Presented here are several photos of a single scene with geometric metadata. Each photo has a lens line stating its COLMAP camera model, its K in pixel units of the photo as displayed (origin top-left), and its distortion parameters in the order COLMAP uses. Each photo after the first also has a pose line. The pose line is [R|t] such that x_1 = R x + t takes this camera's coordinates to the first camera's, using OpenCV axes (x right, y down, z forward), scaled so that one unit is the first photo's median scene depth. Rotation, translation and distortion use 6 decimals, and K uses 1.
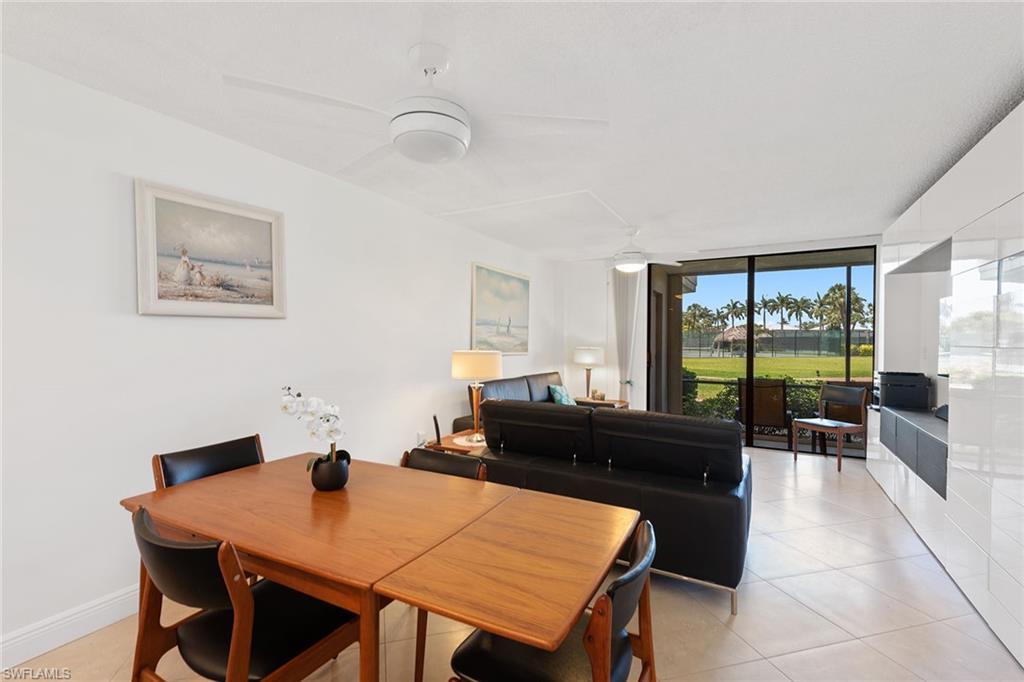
lens RADIAL K [[474.4, 0, 511.9], [0, 474.4, 343.8], [0, 0, 1]] dist [0.001835, 0.000142]
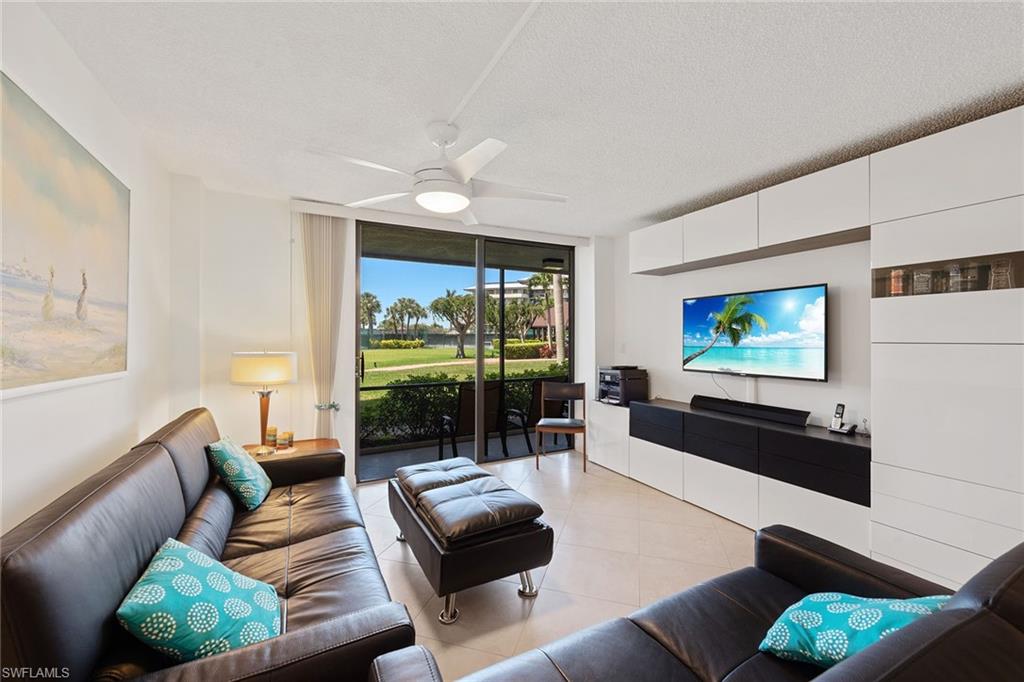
lens RADIAL K [[413.1, 0, 512.8], [0, 413.1, 340.0], [0, 0, 1]] dist [-0.001894, -0.000126]
pose [[0.562068, -0.010608, 0.827023, -0.154617], [0.010653, 0.999928, 0.005586, -0.013518], [-0.827022, 0.005671, 0.562141, 1.175728]]
